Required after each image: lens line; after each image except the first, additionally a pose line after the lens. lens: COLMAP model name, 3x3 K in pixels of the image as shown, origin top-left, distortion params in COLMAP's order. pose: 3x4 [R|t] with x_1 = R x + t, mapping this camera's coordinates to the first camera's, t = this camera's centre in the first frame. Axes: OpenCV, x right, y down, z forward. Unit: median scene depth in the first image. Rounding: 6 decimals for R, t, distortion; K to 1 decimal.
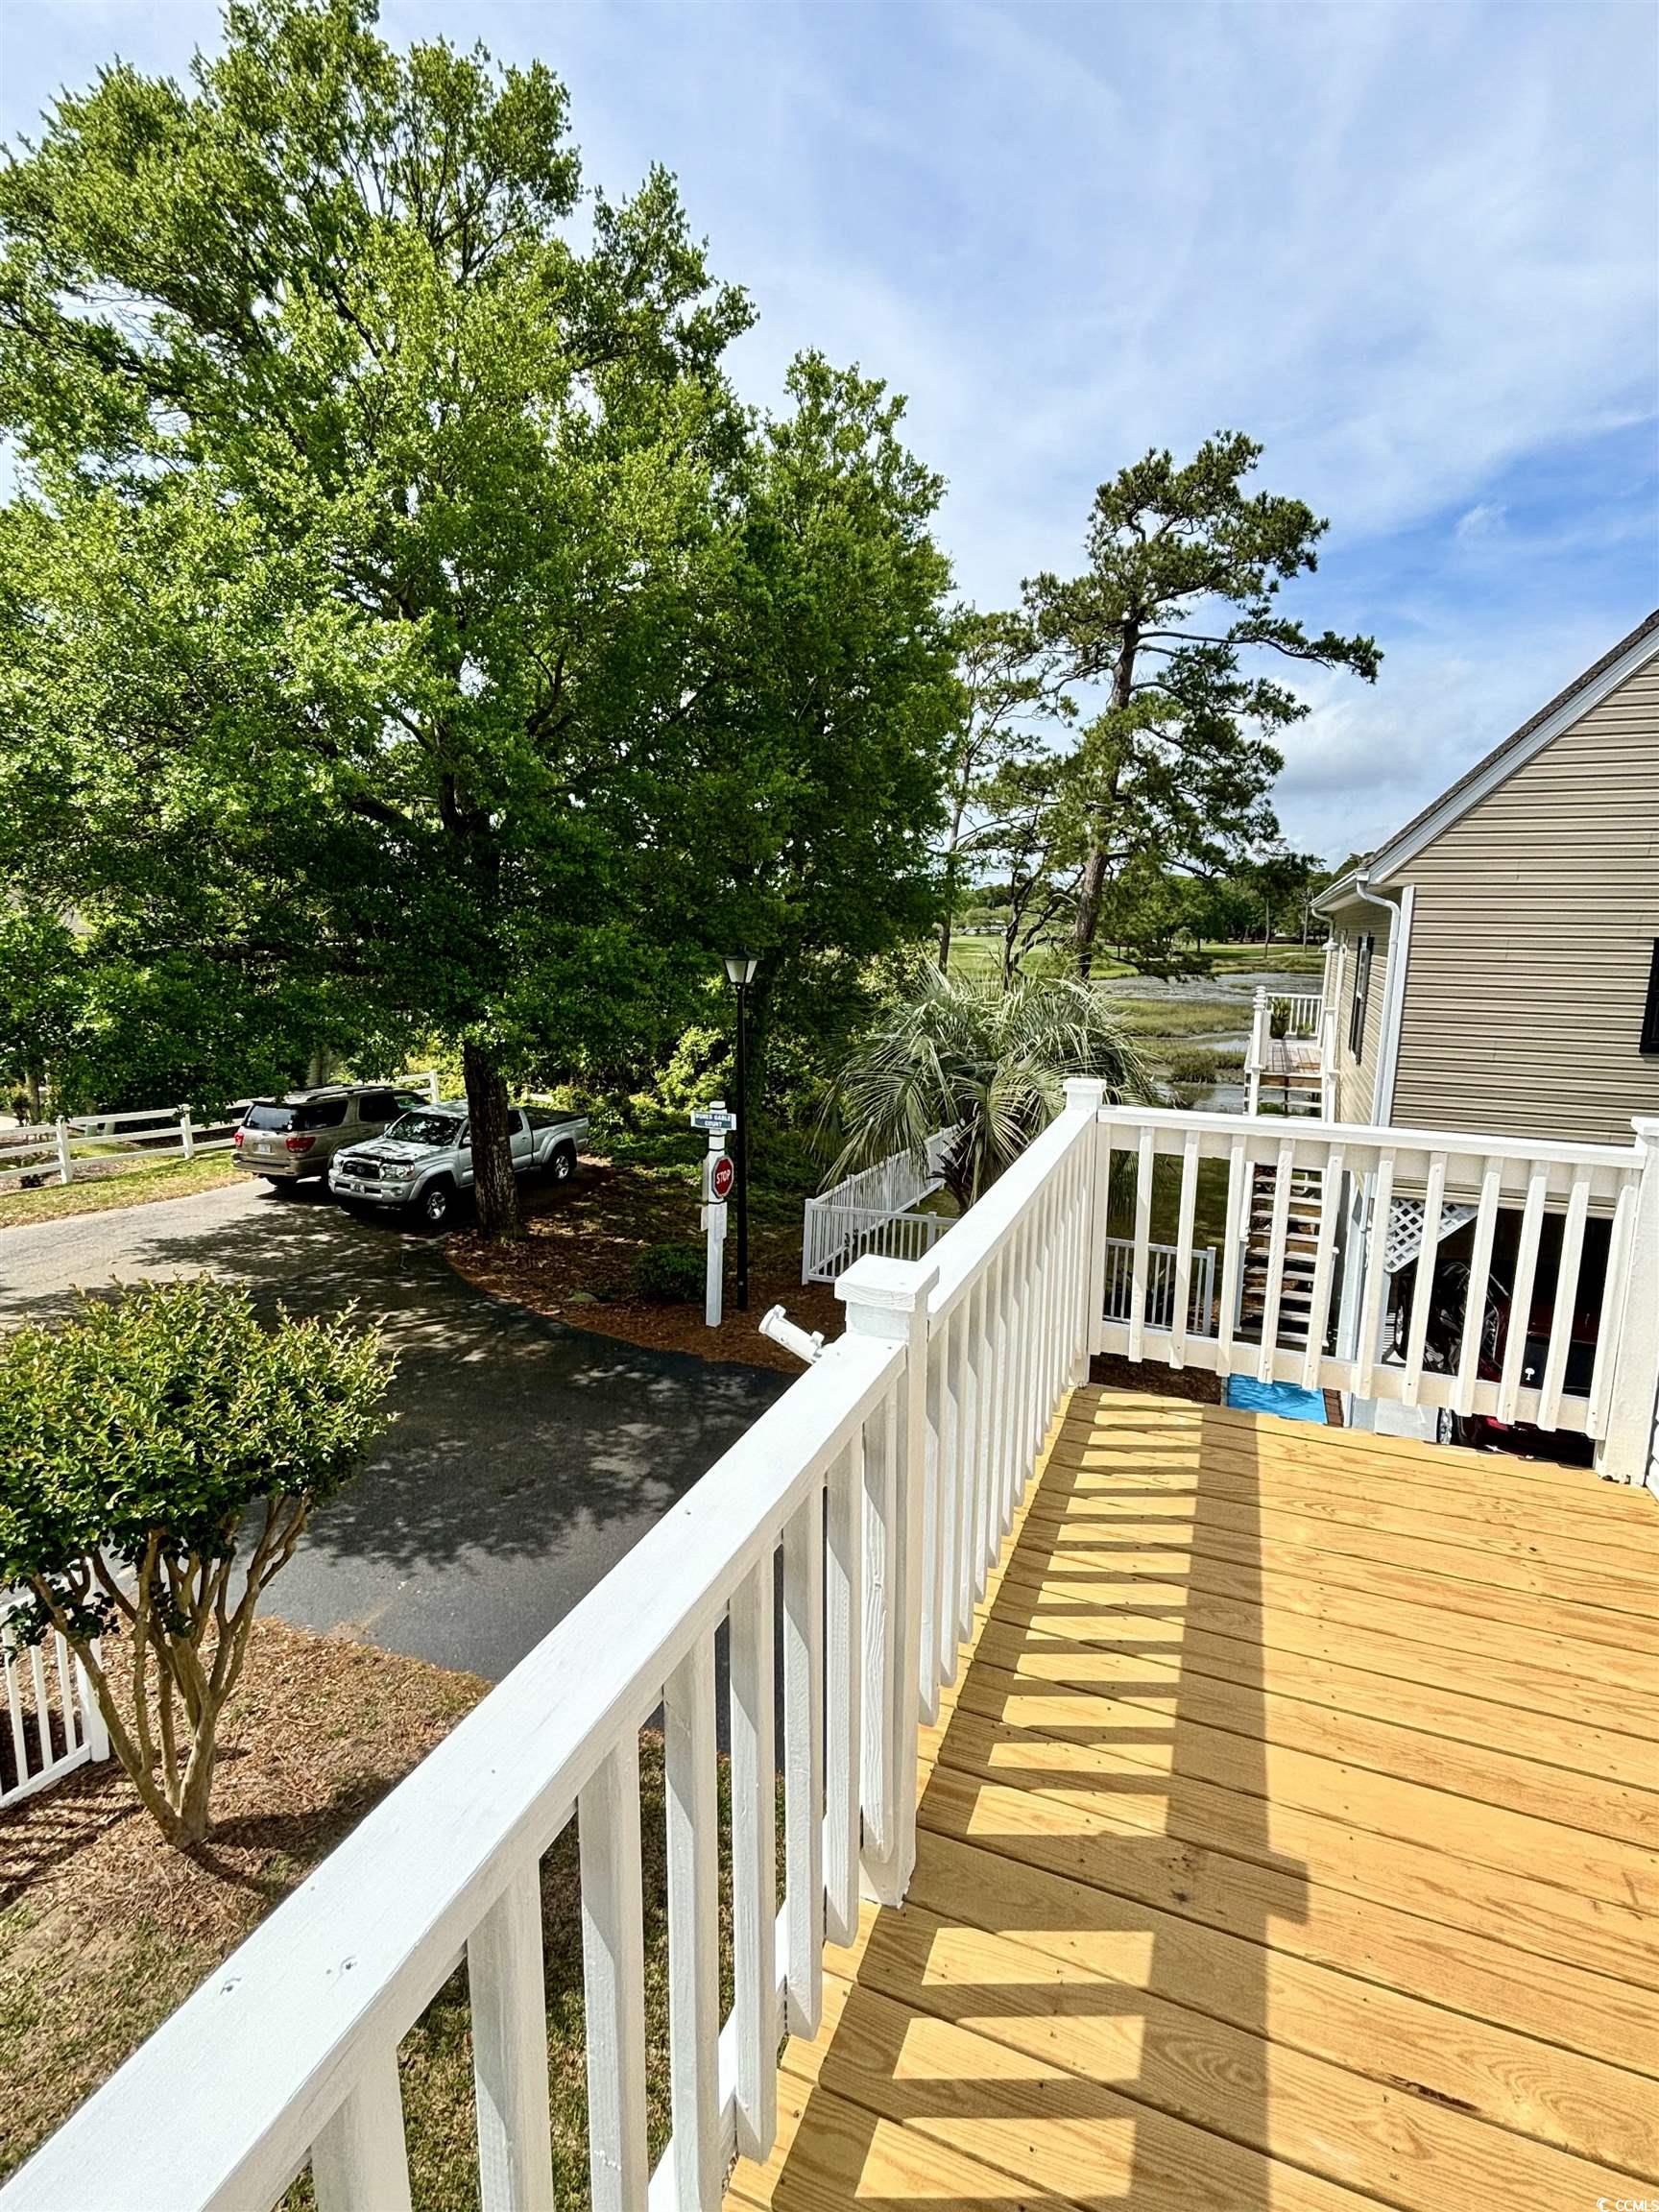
lens RADIAL K [[1079.7, 0, 835.9], [0, 1079.7, 1113.5], [0, 0, 1]] dist [0.039214, -0.026208]
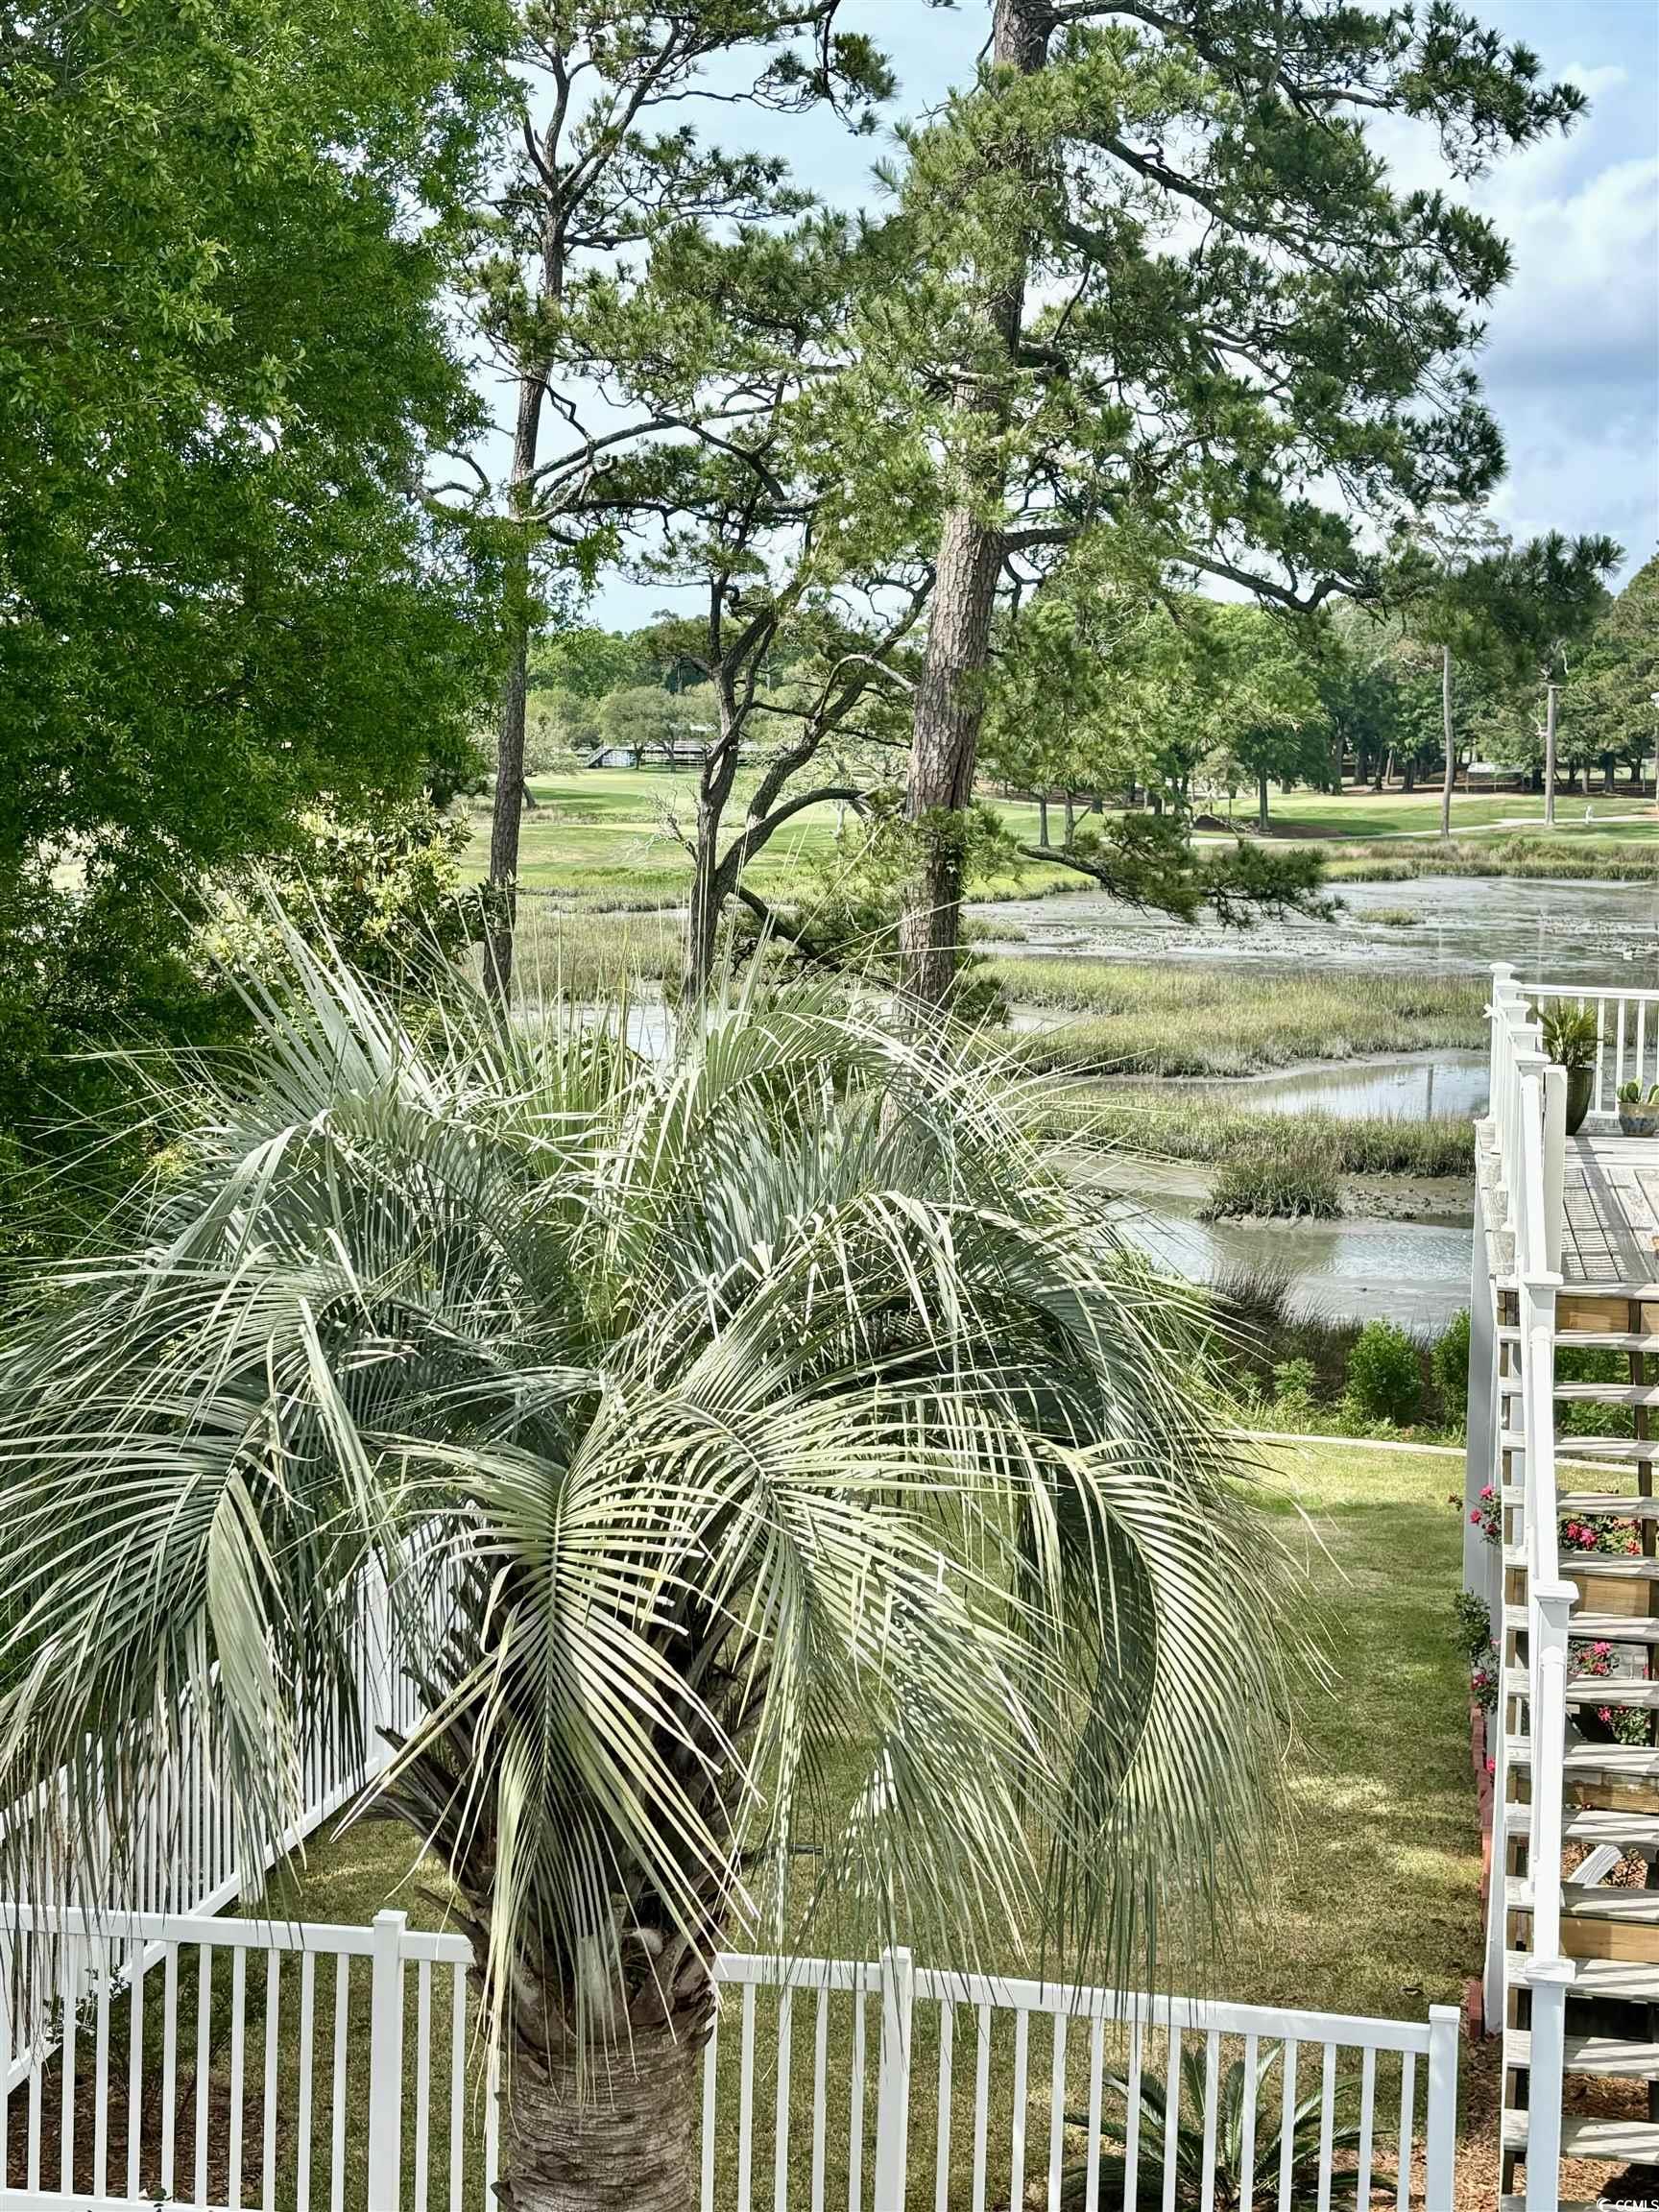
lens RADIAL K [[3141.0, 0, 920.8], [0, 3141.0, 1112.1], [0, 0, 1]] dist [0.256772, -1.005410]
pose [[0.976973, -0.025339, 0.211853, 0.025946], [0.036503, 0.998134, -0.048953, -0.024019], [-0.210217, 0.055559, 0.976075, 0.105879]]
